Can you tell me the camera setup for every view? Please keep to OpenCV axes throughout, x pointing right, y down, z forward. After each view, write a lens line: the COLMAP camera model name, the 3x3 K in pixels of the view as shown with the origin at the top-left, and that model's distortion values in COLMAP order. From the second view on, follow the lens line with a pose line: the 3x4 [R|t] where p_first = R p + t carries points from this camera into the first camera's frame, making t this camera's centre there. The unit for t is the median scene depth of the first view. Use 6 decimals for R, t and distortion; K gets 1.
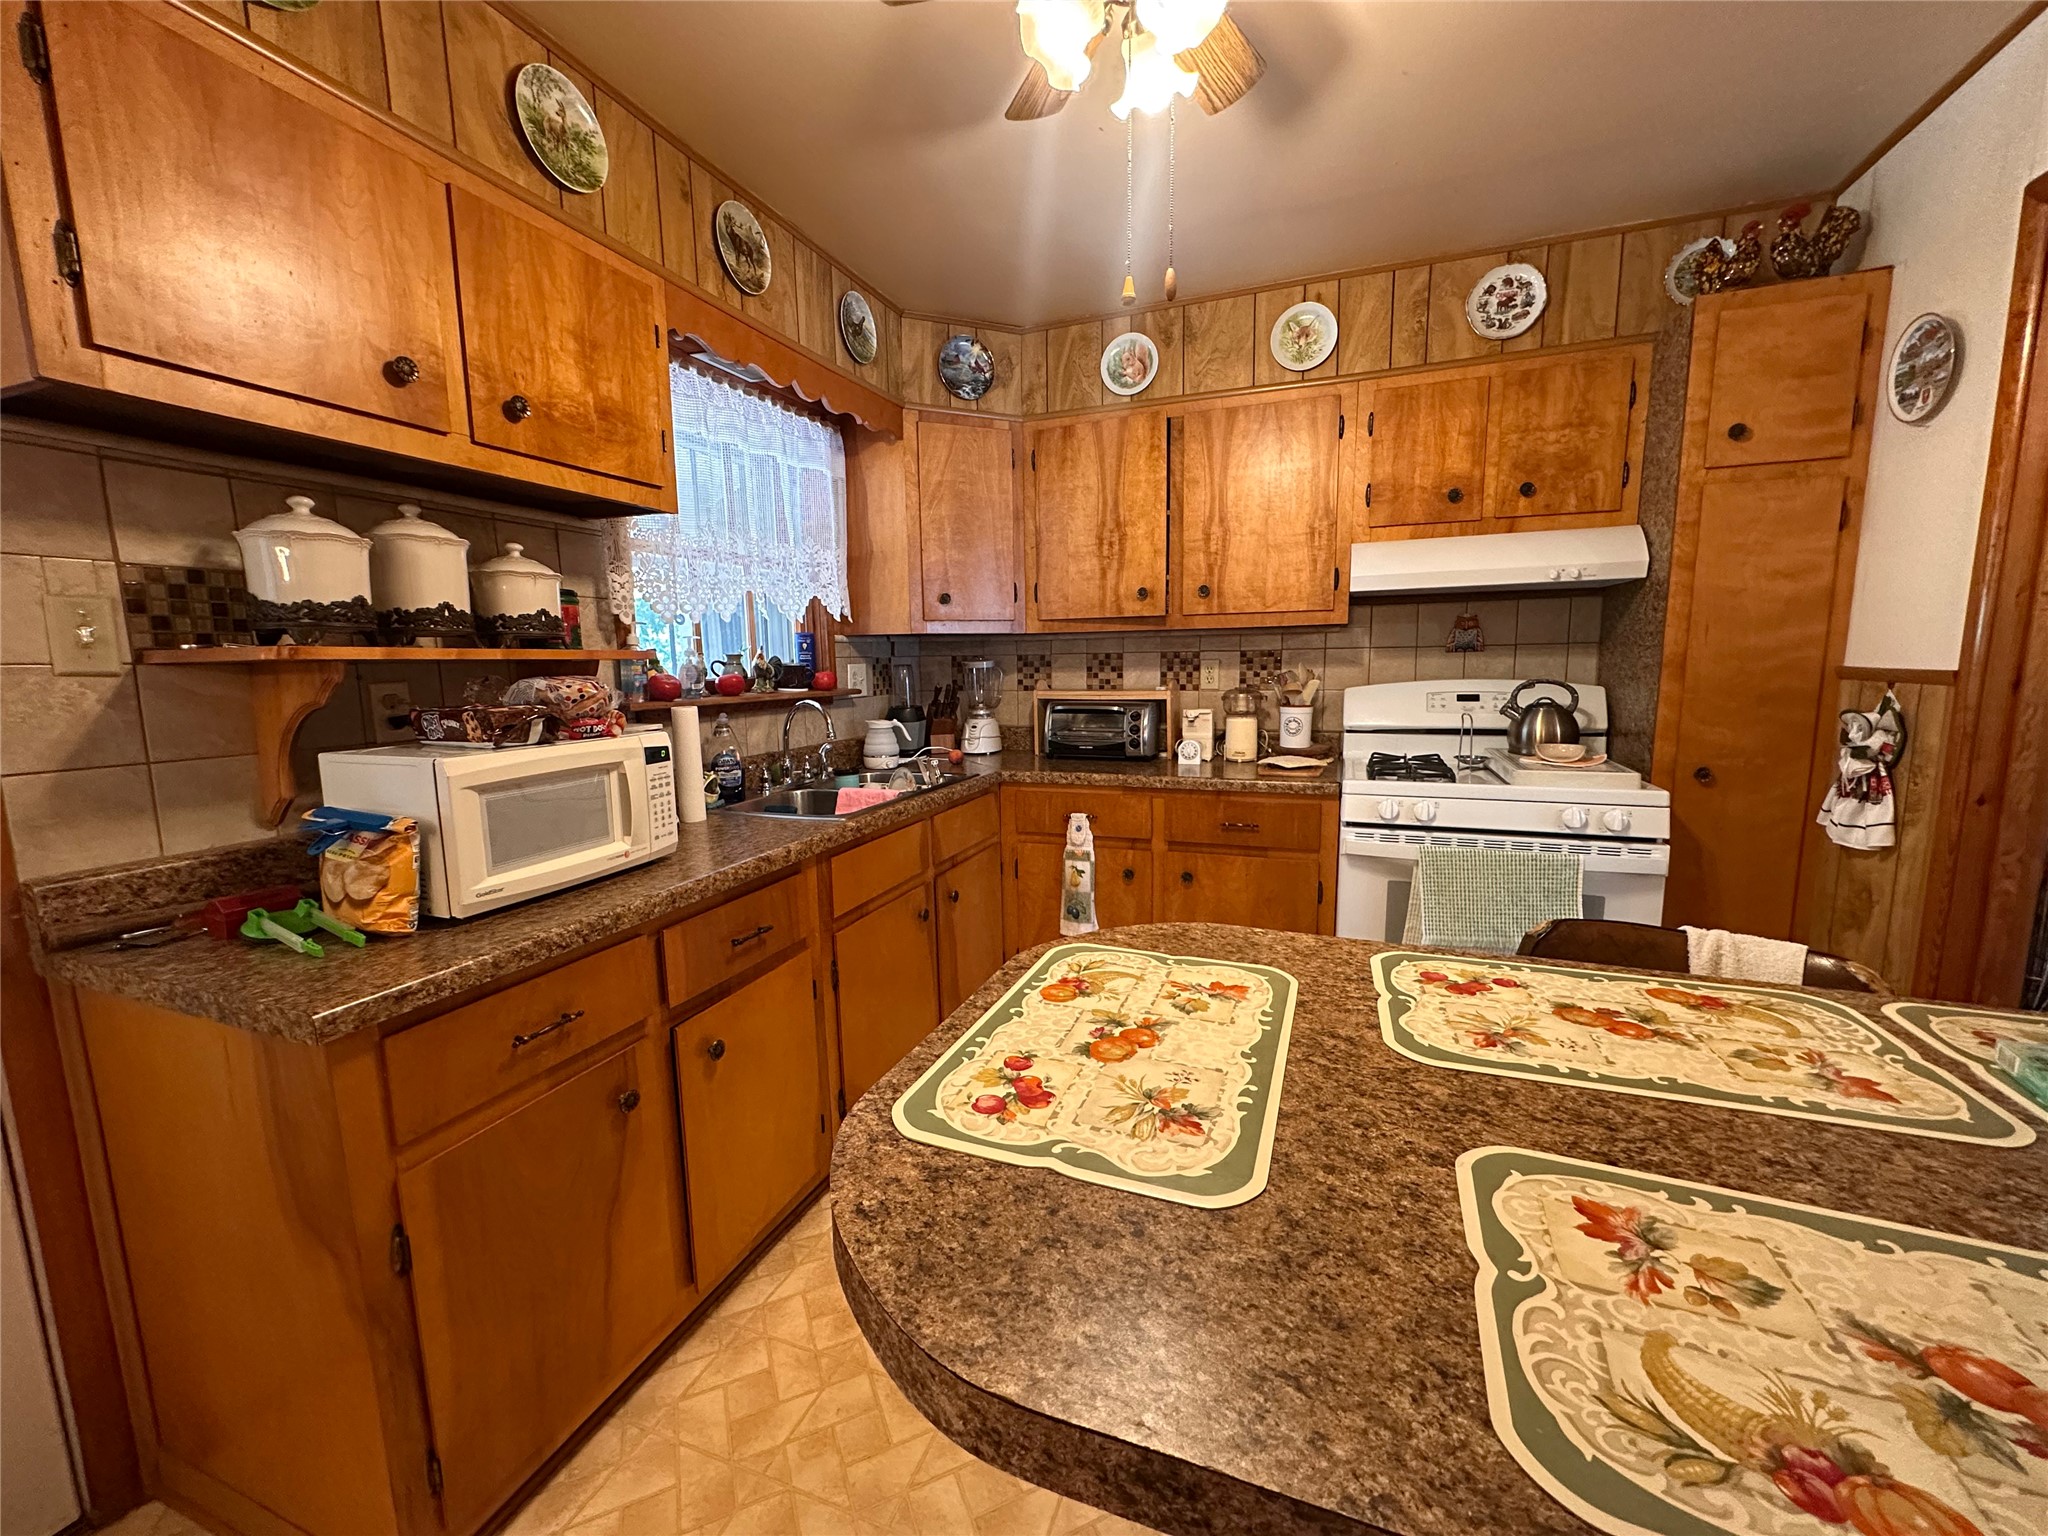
lens RADIAL K [[818.1, 0, 1024.1], [0, 818.1, 770.3], [0, 0, 1]] dist [-0.000248, 0.000216]
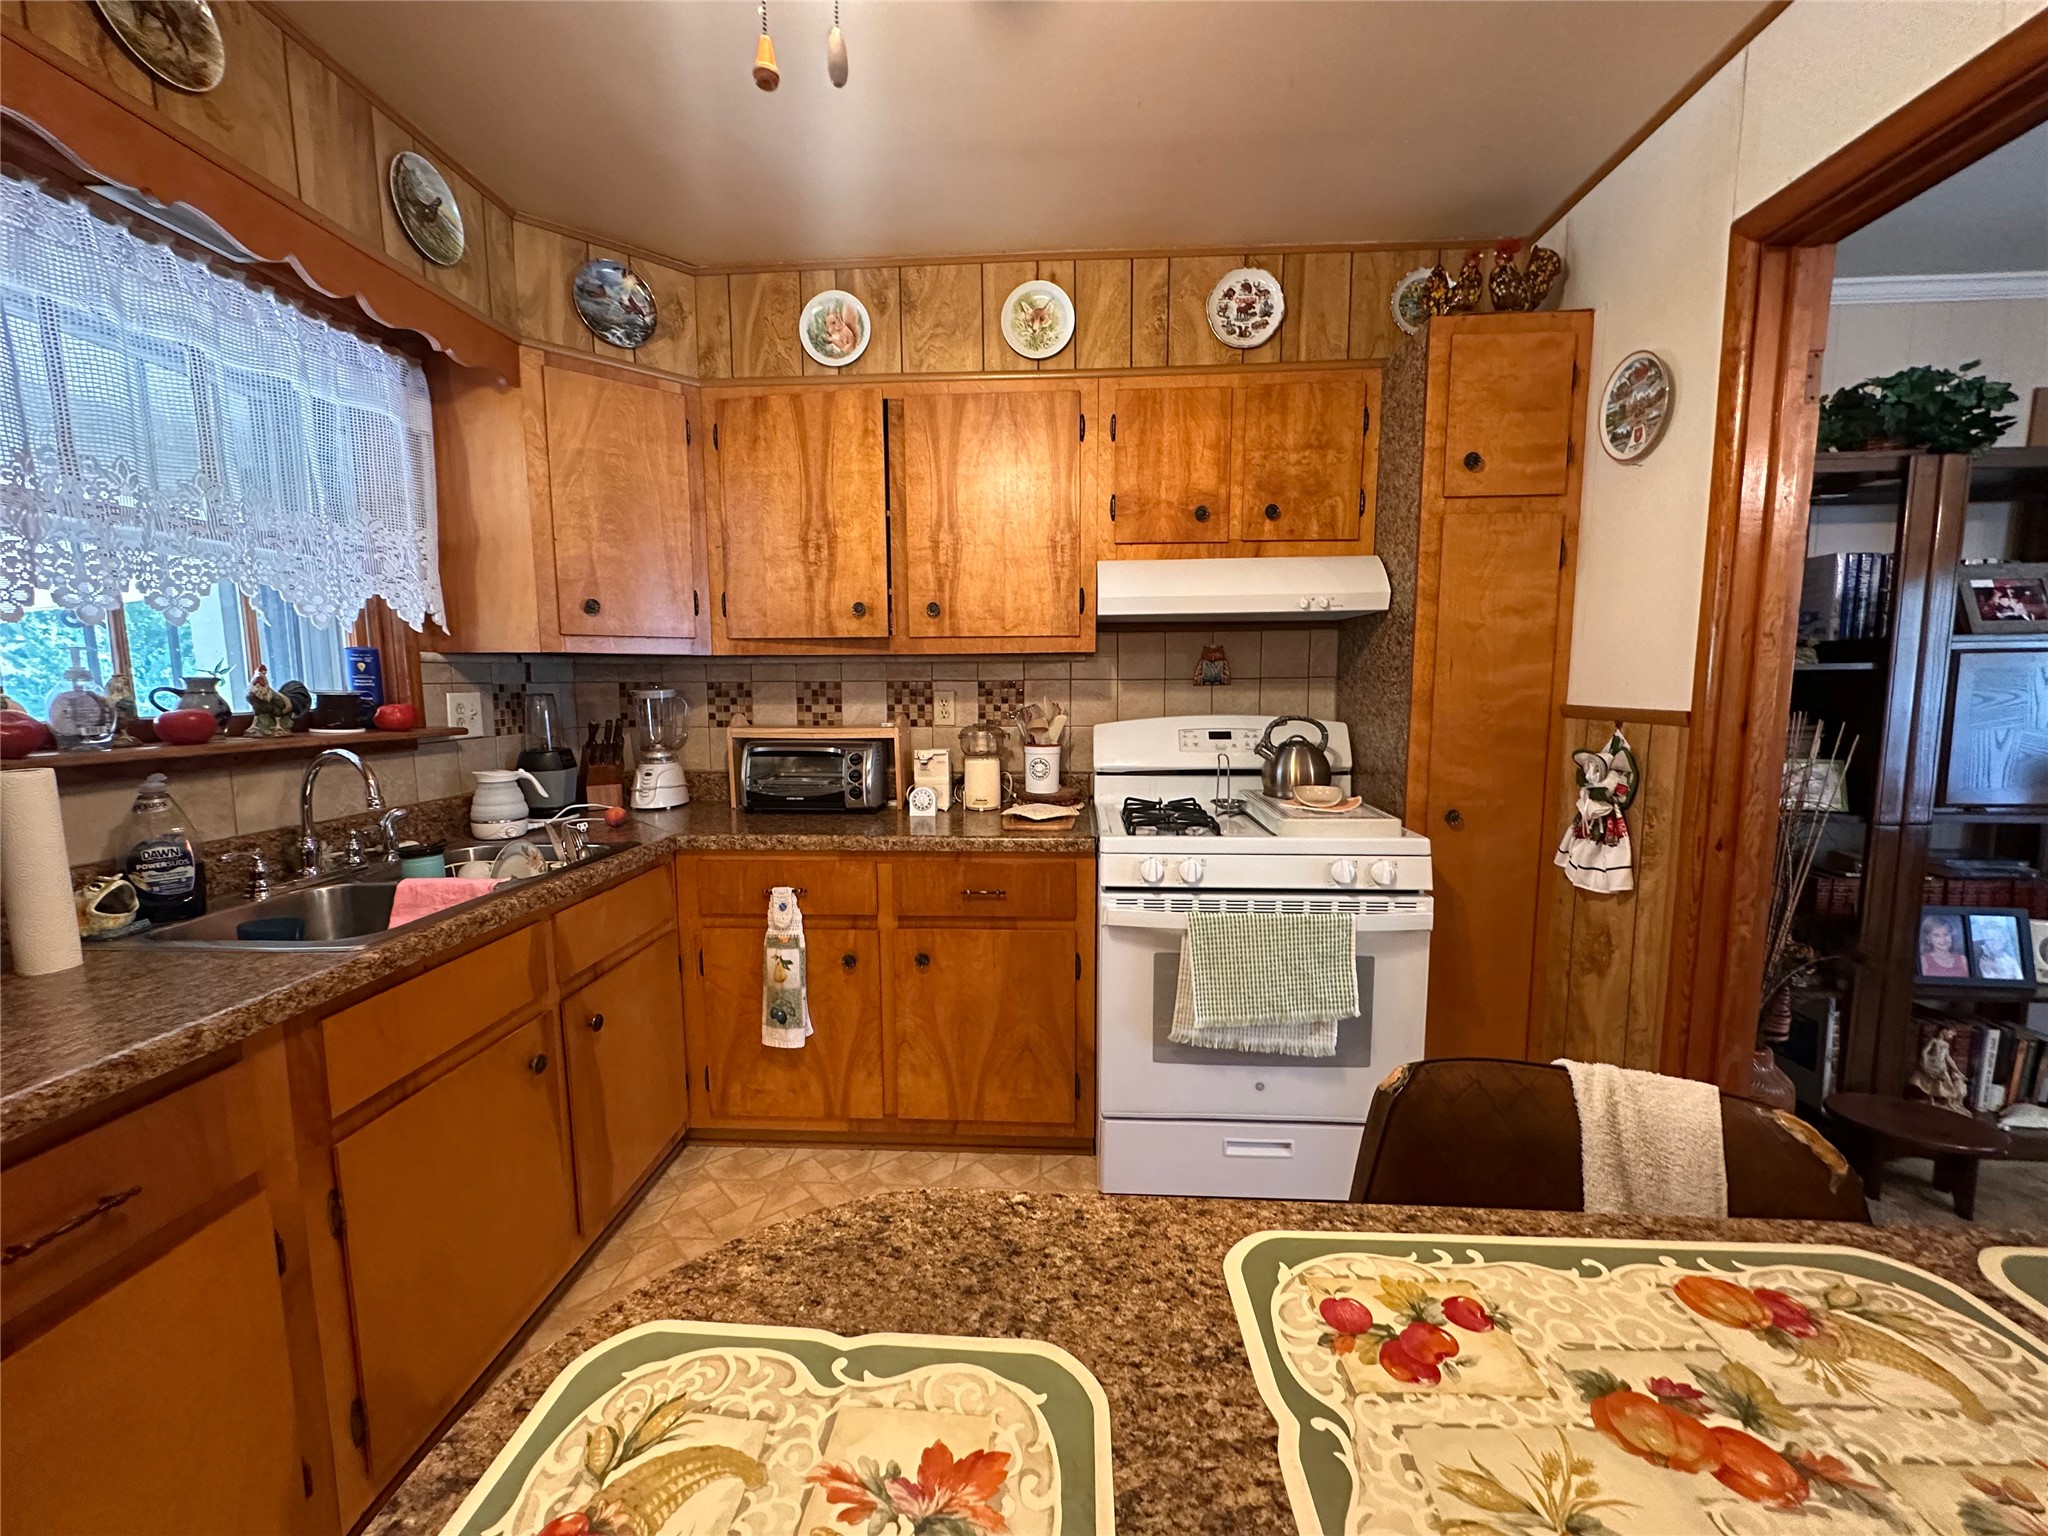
lens RADIAL K [[818.1, 0, 1026.1], [0, 818.1, 770.5], [0, 0, 1]] dist [-0.000248, 0.000216]
pose [[0.951867, -0.021753, 0.305738, 0.058598], [0.031613, 0.999126, -0.027335, -0.033283], [-0.304876, 0.035684, 0.951723, 0.209518]]
